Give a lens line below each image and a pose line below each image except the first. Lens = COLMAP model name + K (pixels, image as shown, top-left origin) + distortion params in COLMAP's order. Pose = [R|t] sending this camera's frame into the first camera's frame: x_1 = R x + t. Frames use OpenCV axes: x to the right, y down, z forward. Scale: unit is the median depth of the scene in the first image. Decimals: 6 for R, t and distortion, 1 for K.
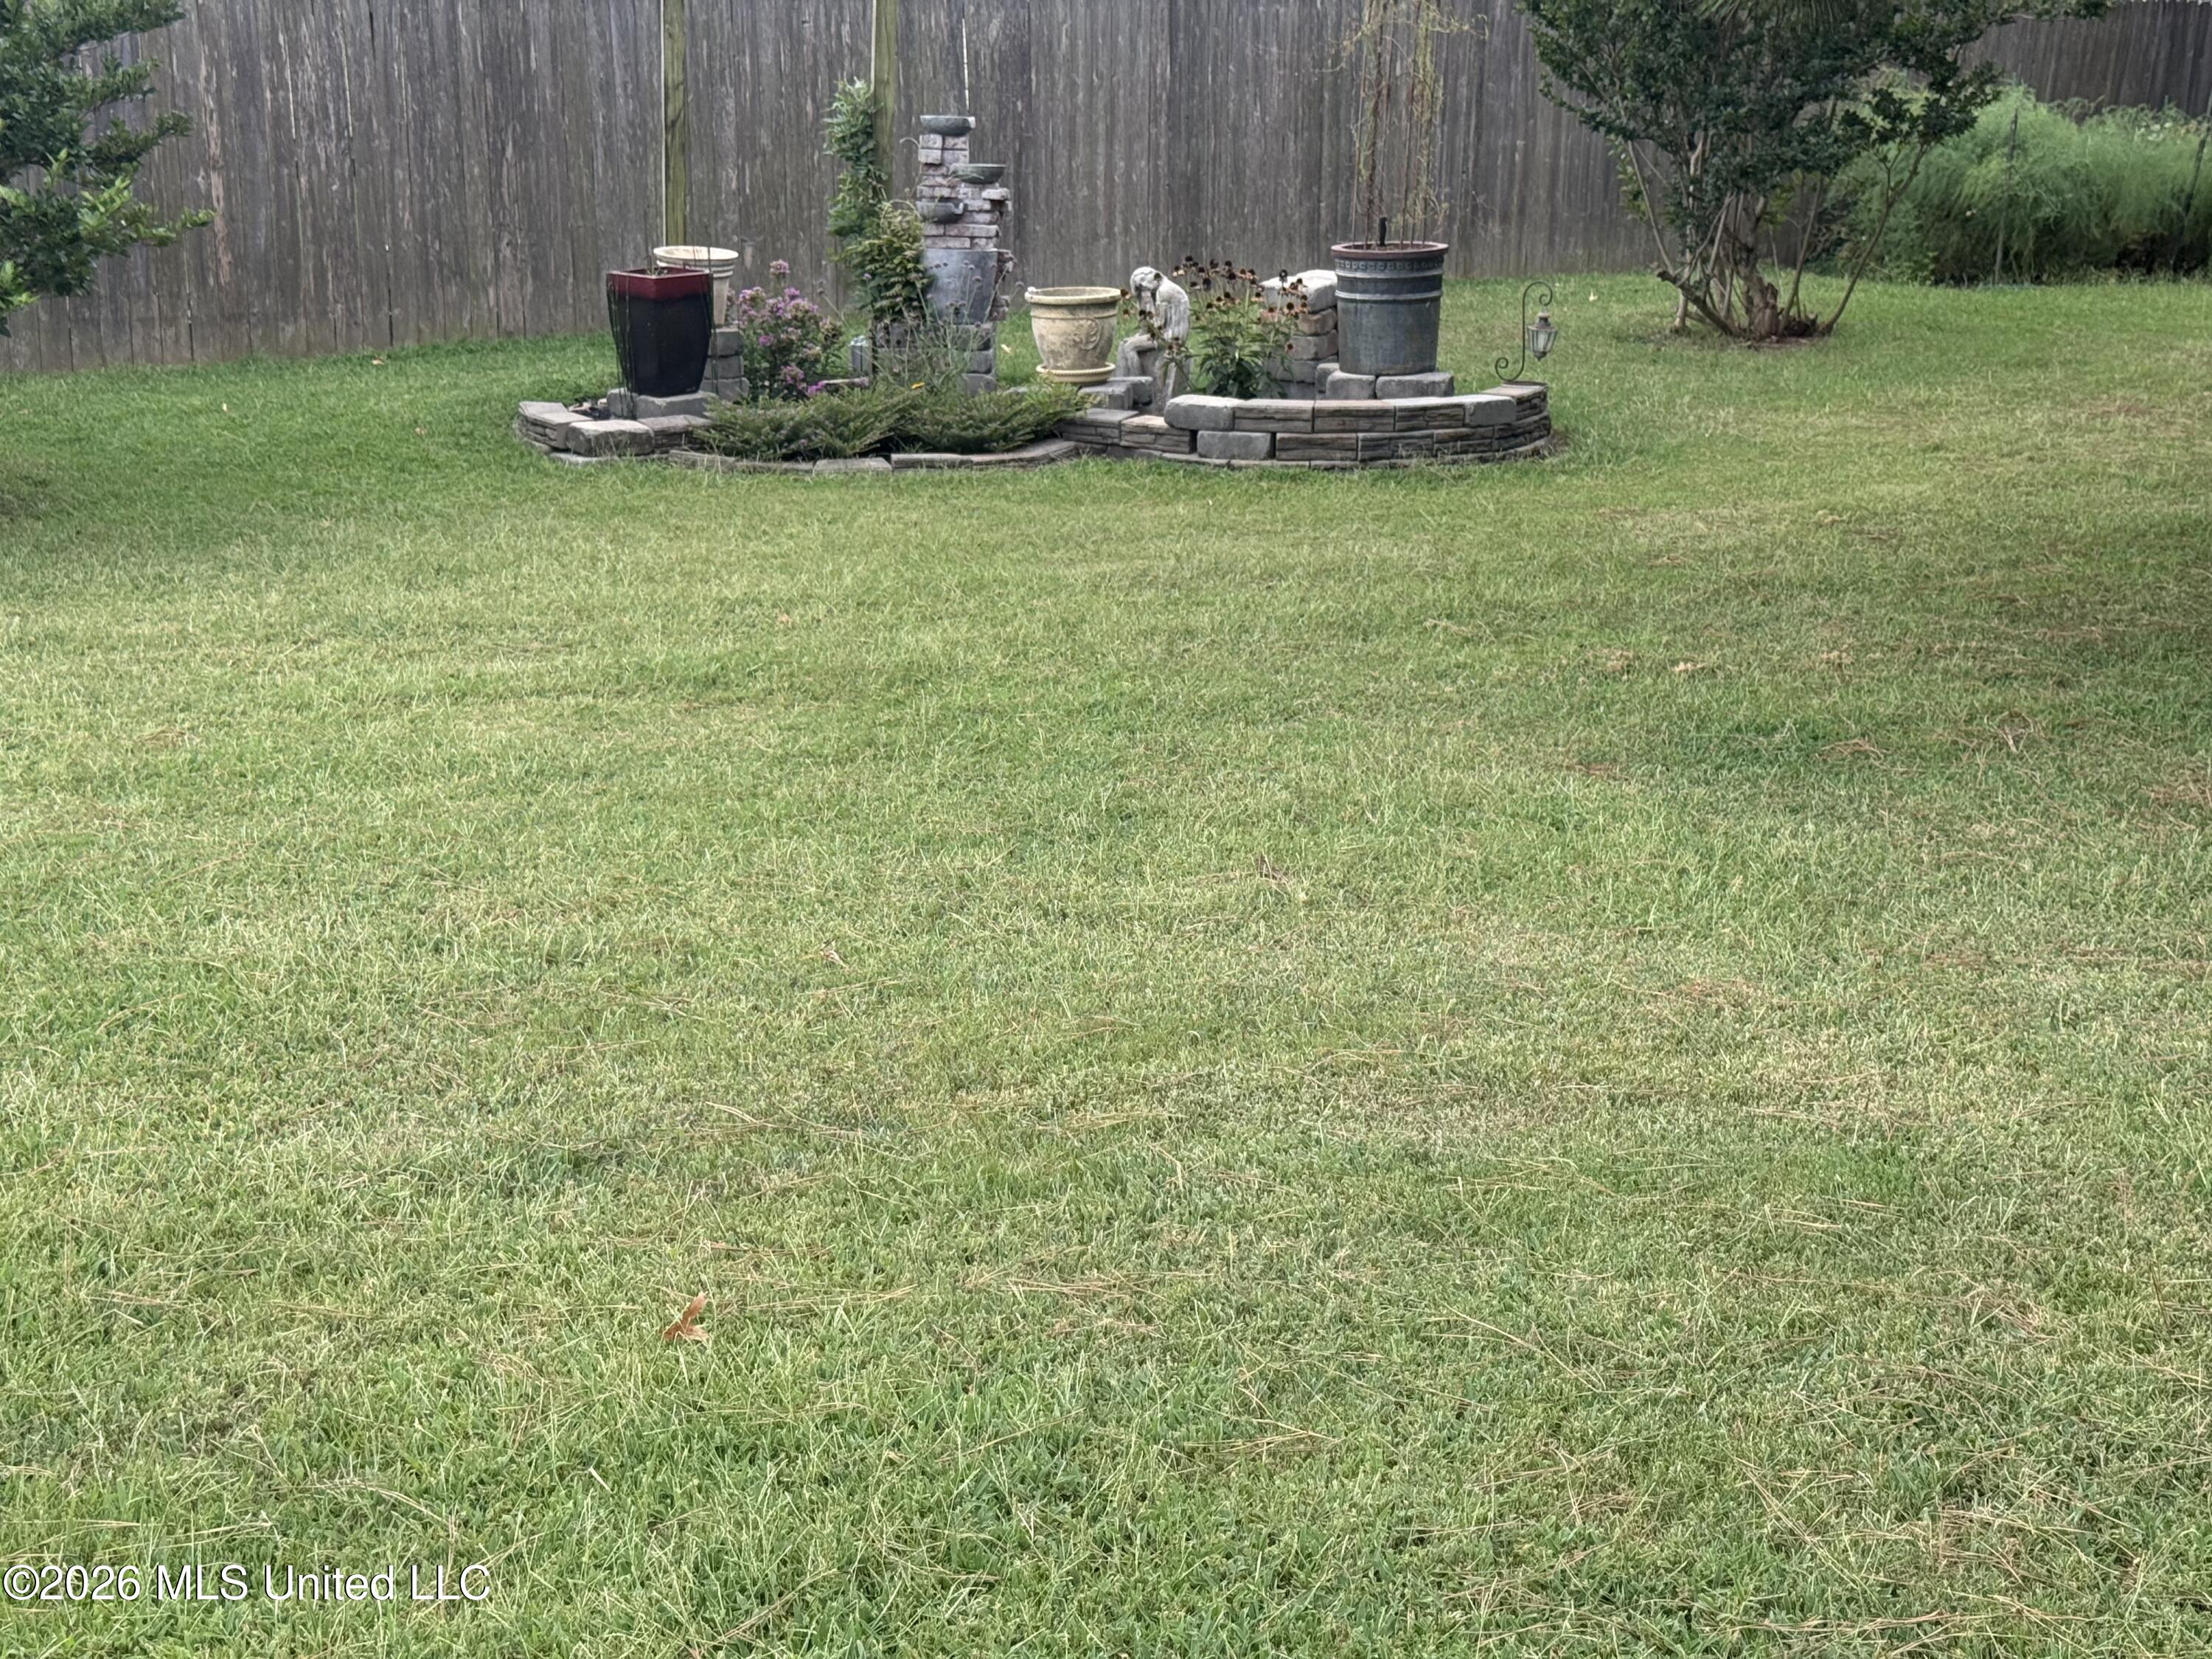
lens RADIAL K [[3118.8, 0, 1106.0], [0, 3118.8, 829.5], [0, 0, 1]] dist [0.201610, -0.422110]
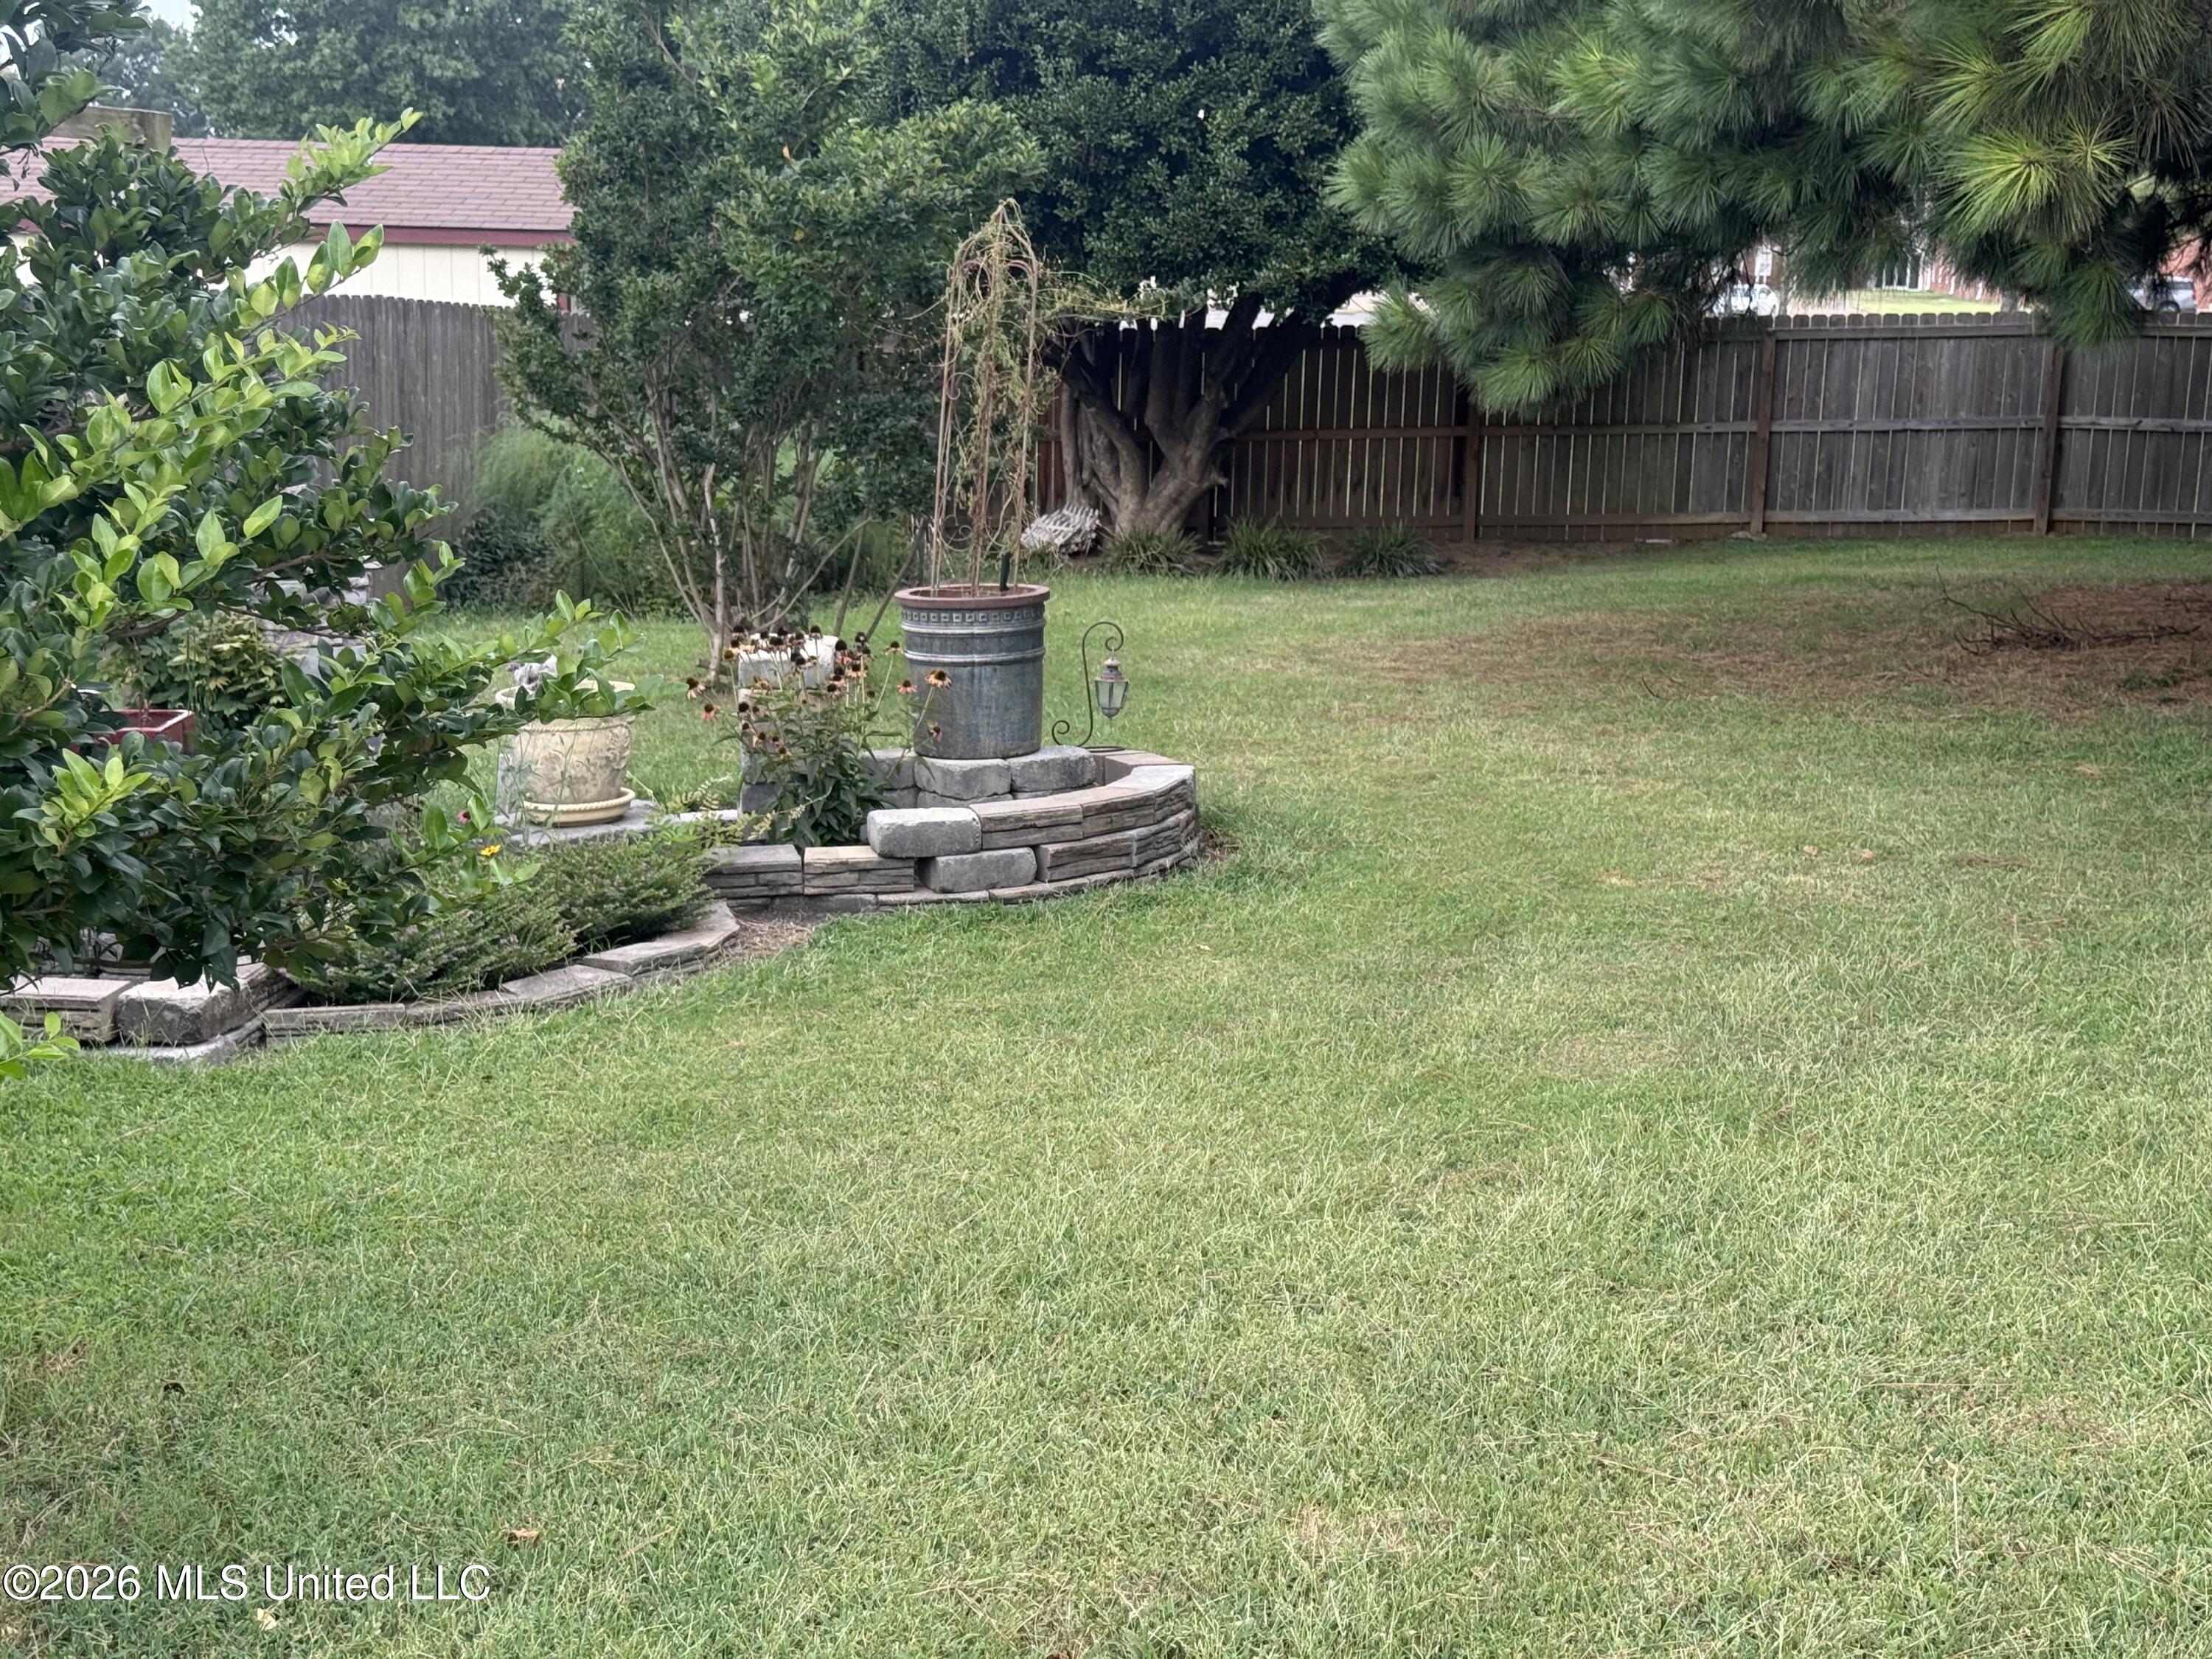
lens RADIAL K [[3118.8, 0, 1106.0], [0, 3118.8, 829.5], [0, 0, 1]] dist [0.201610, -0.422110]
pose [[0.727630, -0.127203, 0.674073, -0.394225], [0.198383, 0.979687, -0.029269, -0.099127], [-0.656658, 0.155022, 0.738085, 0.424912]]
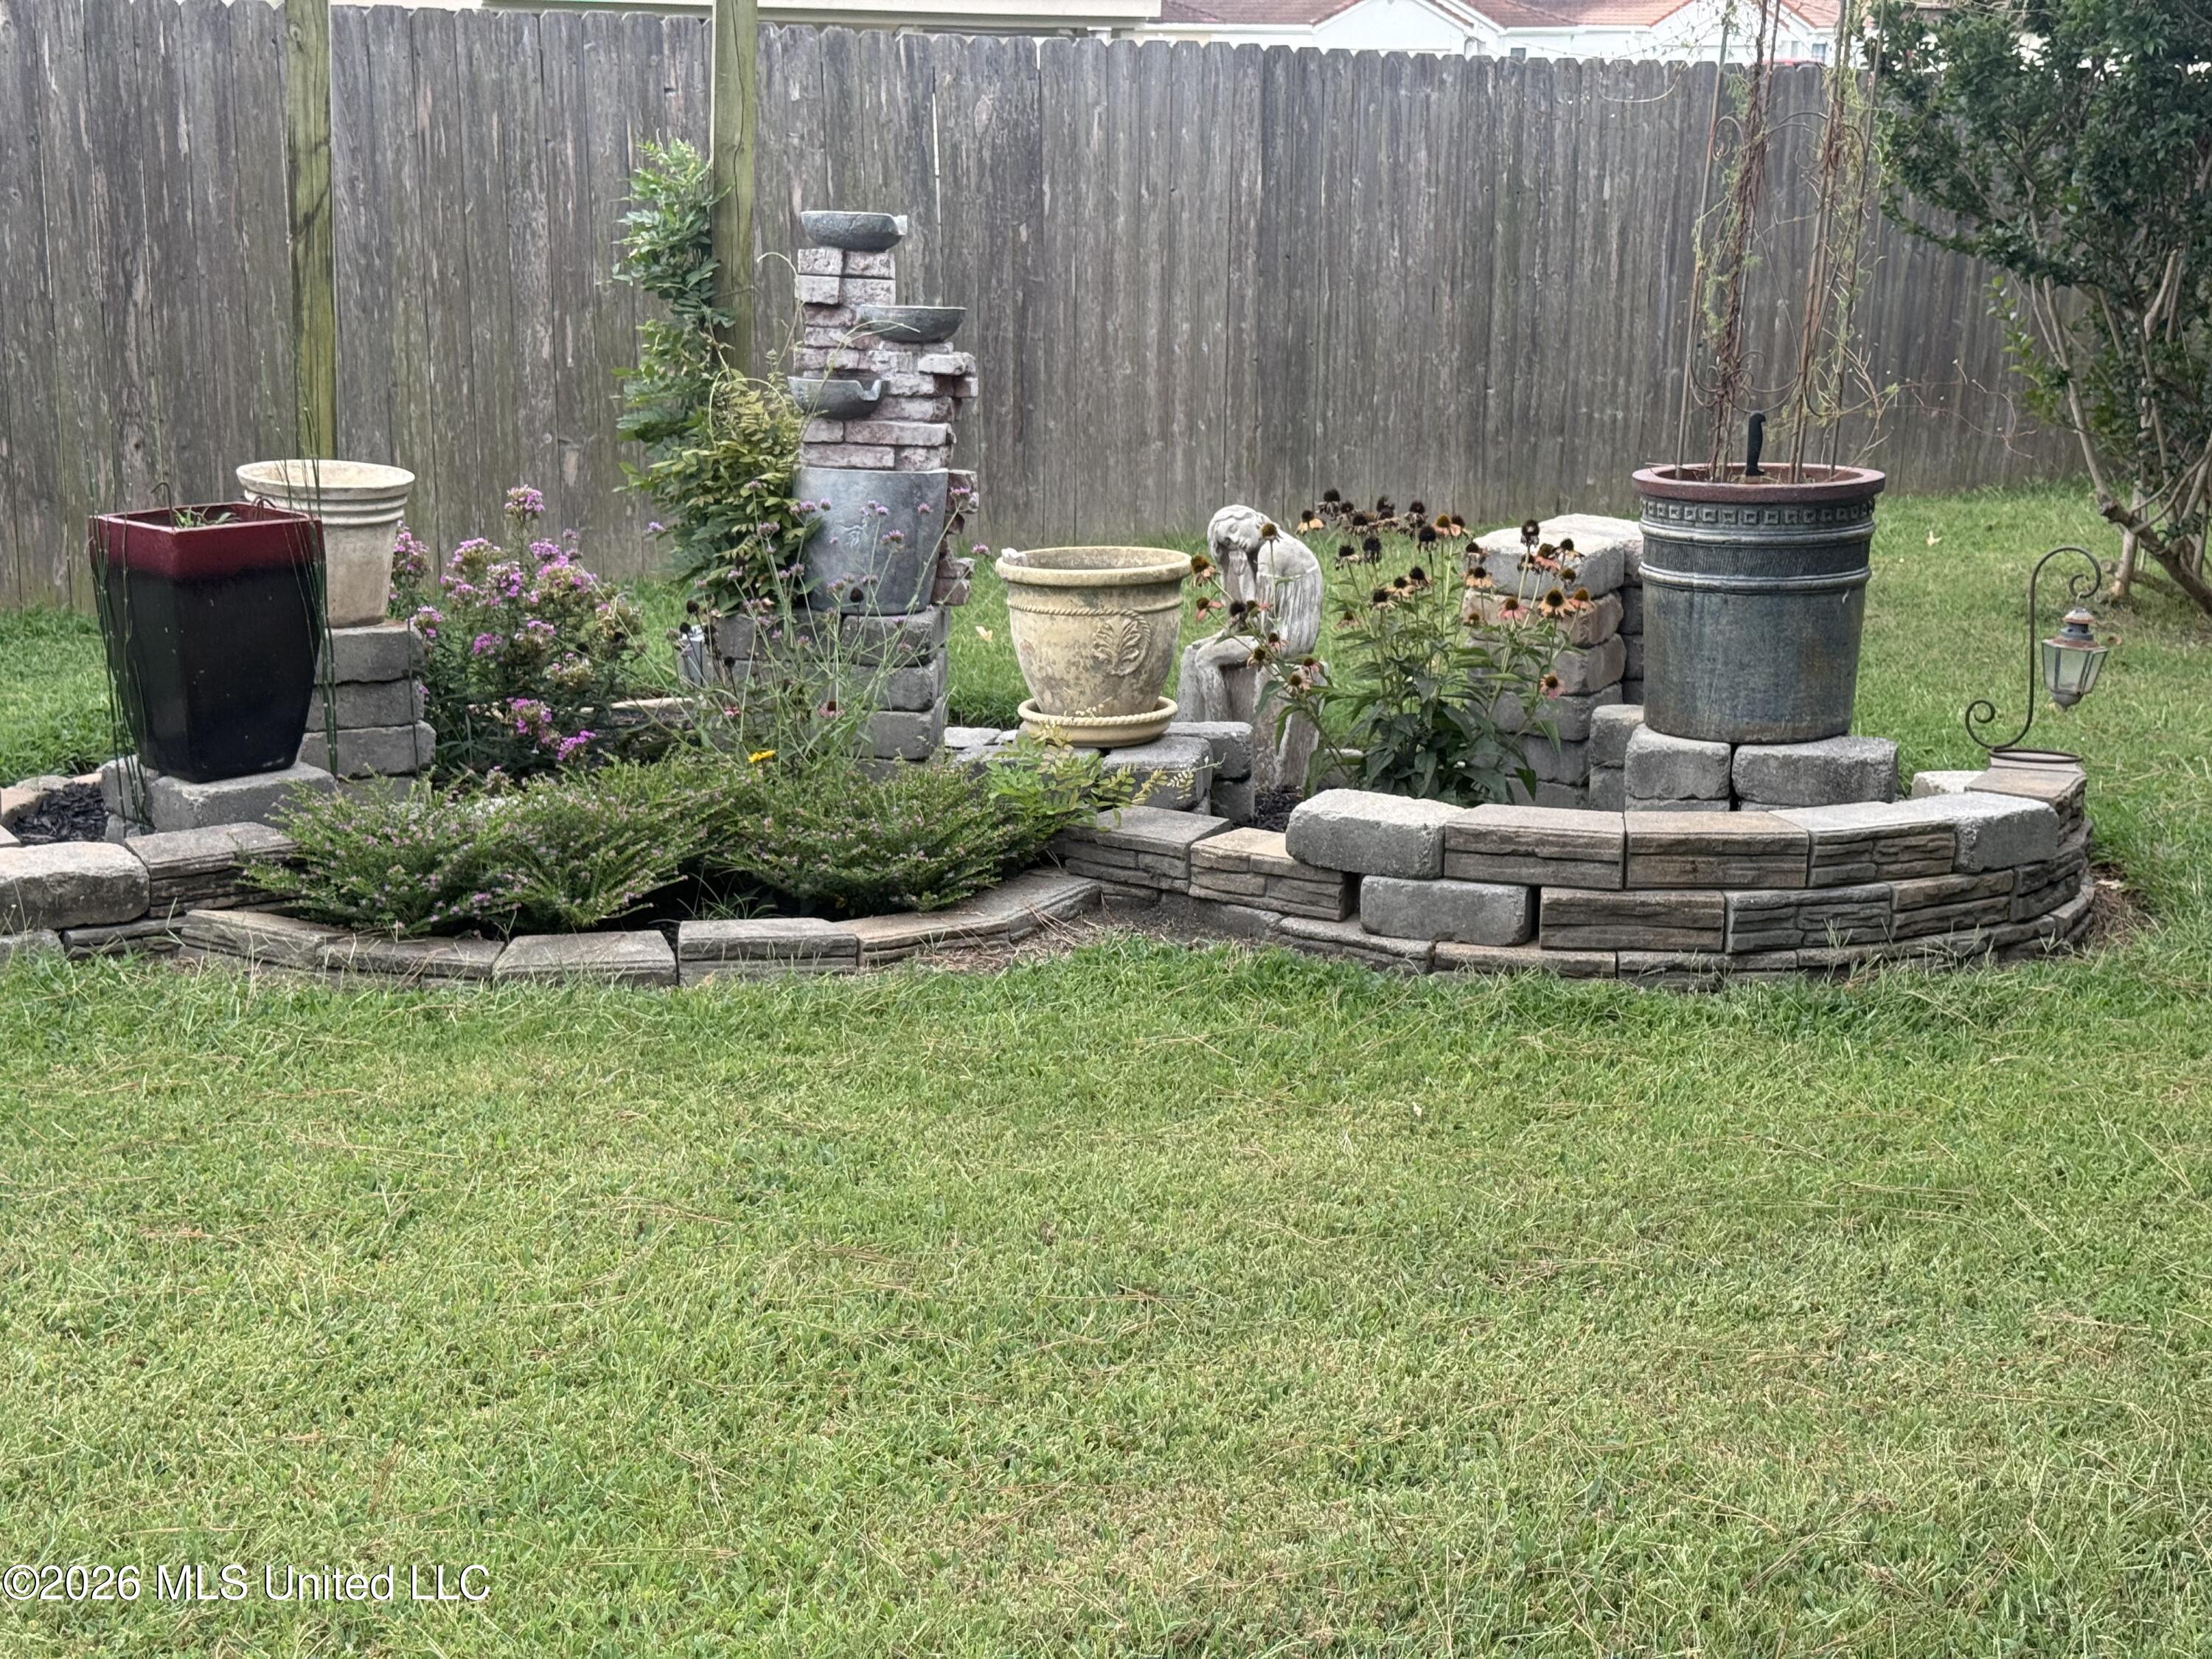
lens RADIAL K [[3118.8, 0, 1106.0], [0, 3118.8, 829.5], [0, 0, 1]] dist [0.201610, -0.422110]
pose [[0.999842, 0.010025, -0.014679, -0.000907], [-0.010864, 0.998243, -0.058241, -0.101130], [0.014069, 0.058392, 0.998195, 0.516431]]
